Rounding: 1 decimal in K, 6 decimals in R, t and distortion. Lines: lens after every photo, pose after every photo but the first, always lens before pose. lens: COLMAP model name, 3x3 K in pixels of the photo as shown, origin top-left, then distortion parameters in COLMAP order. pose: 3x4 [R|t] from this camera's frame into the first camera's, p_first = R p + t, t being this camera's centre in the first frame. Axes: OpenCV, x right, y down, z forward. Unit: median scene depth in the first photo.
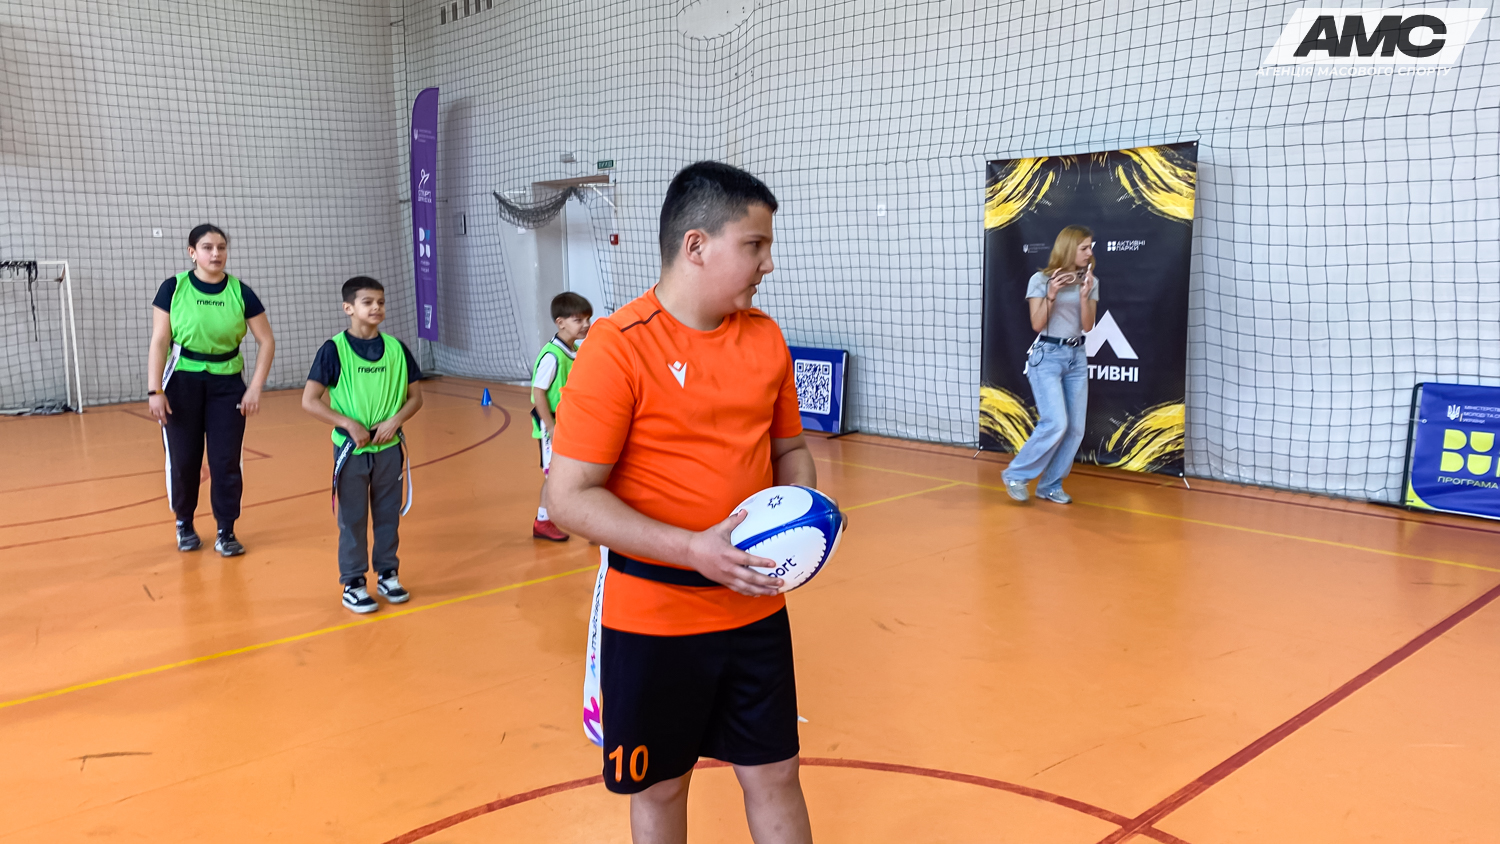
lens RADIAL K [[1143.3, 0, 732.6], [0, 1143.3, 433.3], [0, 0, 1]] dist [0.026153, -0.031929]
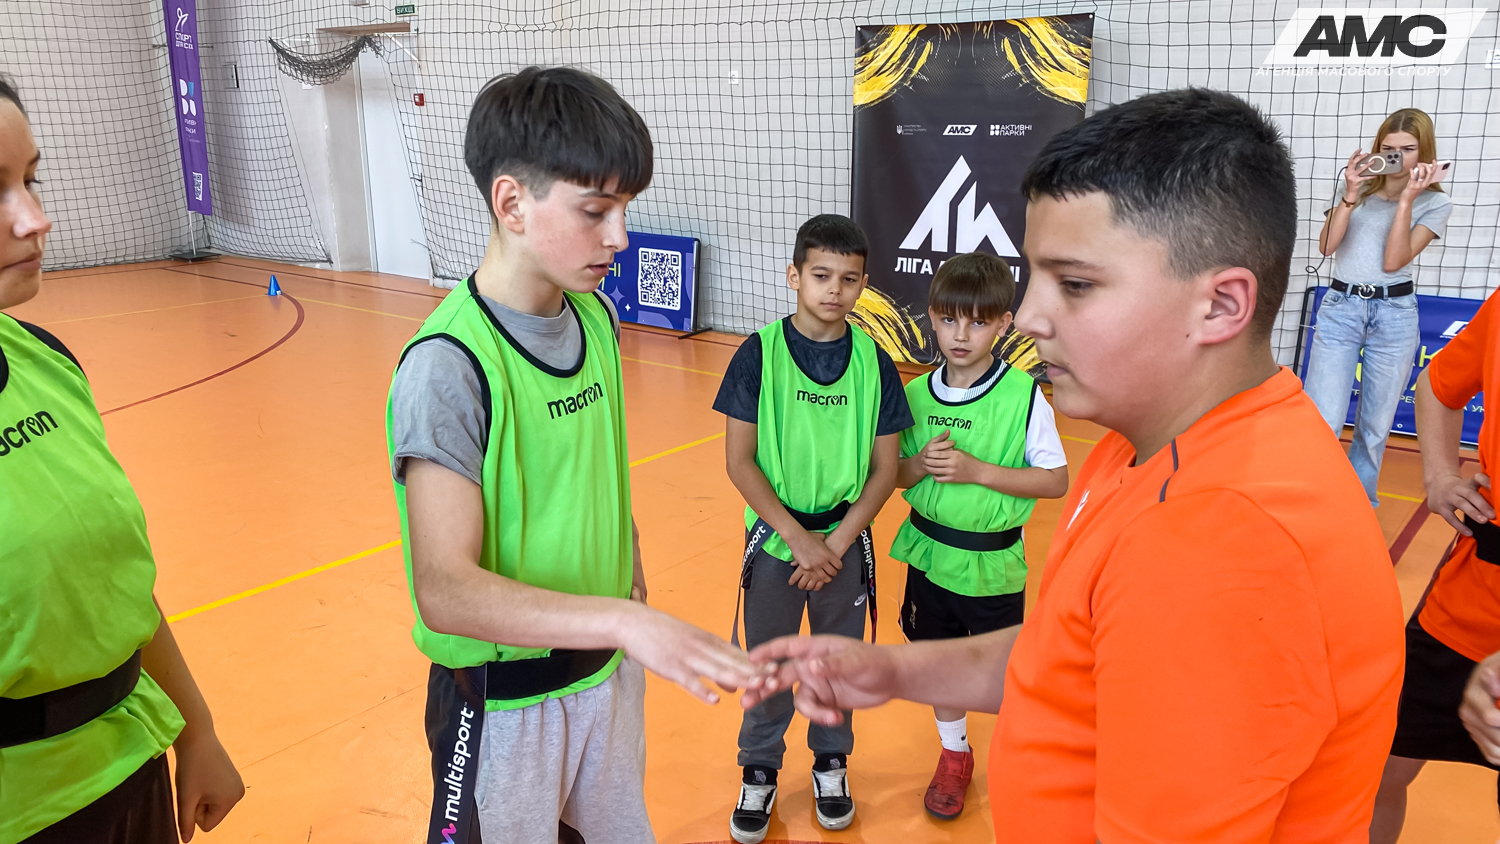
lens RADIAL K [[1143.3, 0, 759.9], [0, 1143.3, 444.5], [0, 0, 1]] dist [0.026153, -0.031929]
pose [[0.984192, -0.035320, 0.173547, -0.015925], [0.011859, 0.990856, 0.134402, -0.039471], [-0.176707, -0.130219, 0.975611, 0.114367]]
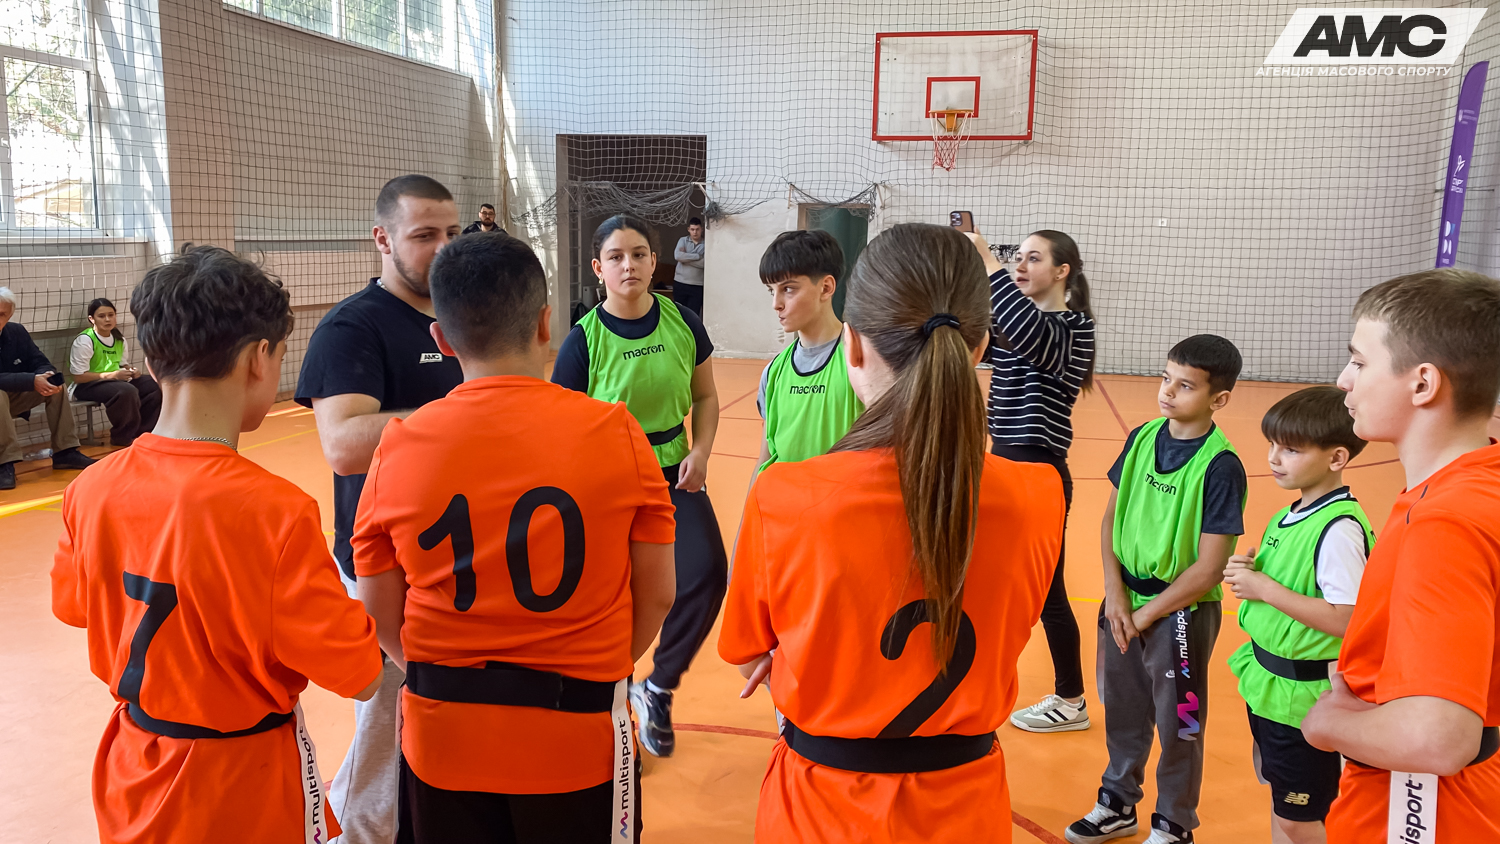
lens RADIAL K [[1148.6, 0, 743.0], [0, 1148.6, 408.2], [0, 0, 1]] dist [0.013518, -0.006590]
pose [[0.581131, 0.148437, -0.800158, 0.277463], [-0.147983, 0.986107, 0.075457, -0.043097], [0.800242, 0.074560, 0.595023, 0.080403]]
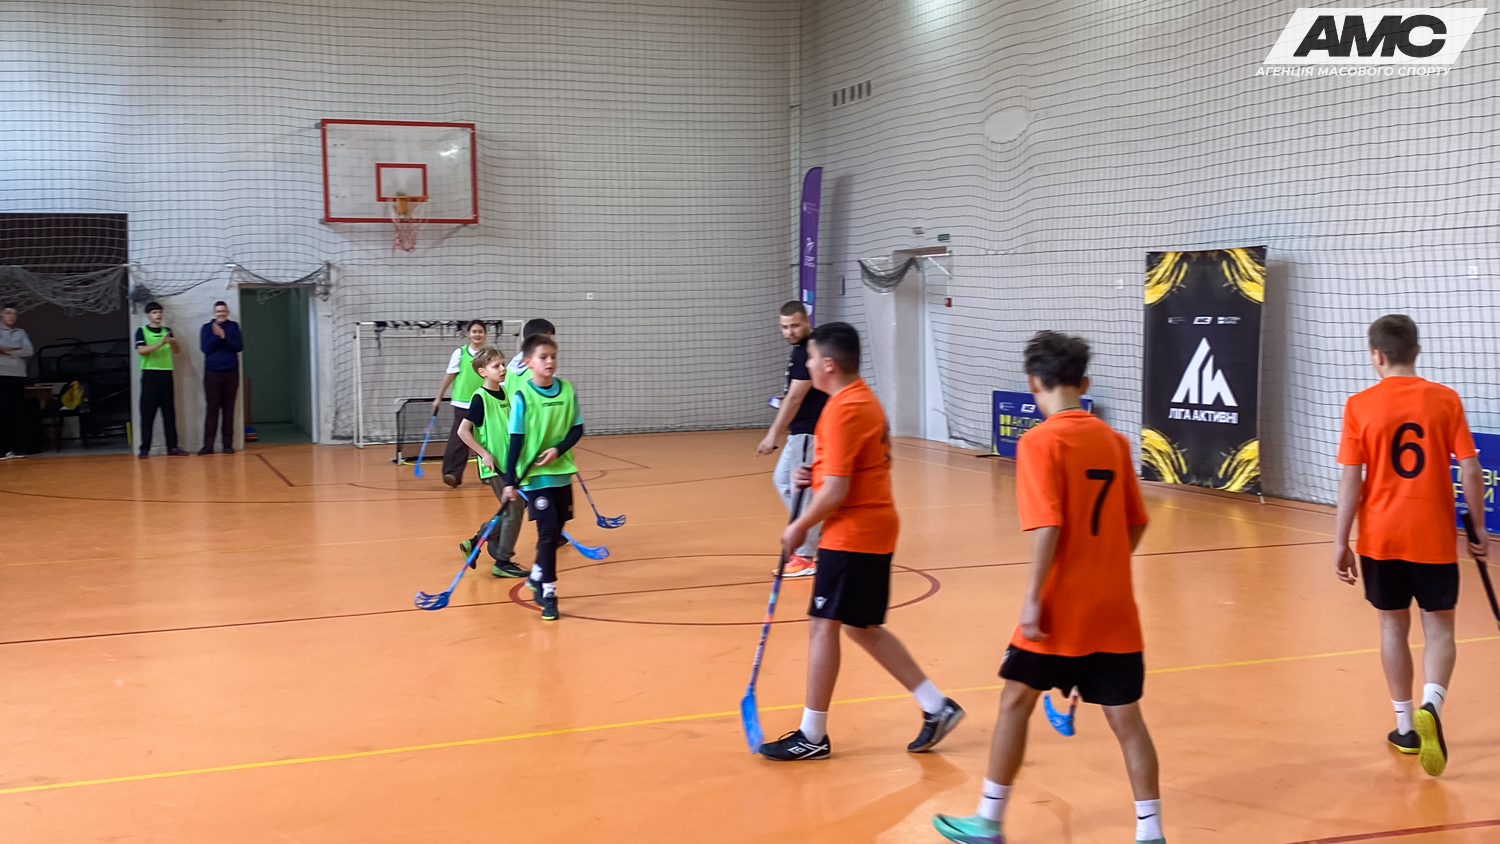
lens RADIAL K [[1618.8, 0, 784.1], [0, 1618.8, 405.1], [0, 0, 1]] dist [-0.003895, 0.000000]
pose [[0.935118, 0.024561, -0.353484, 0.495524], [-0.054722, 0.995637, -0.075584, 0.095587], [0.350085, 0.090024, 0.932382, -0.849795]]
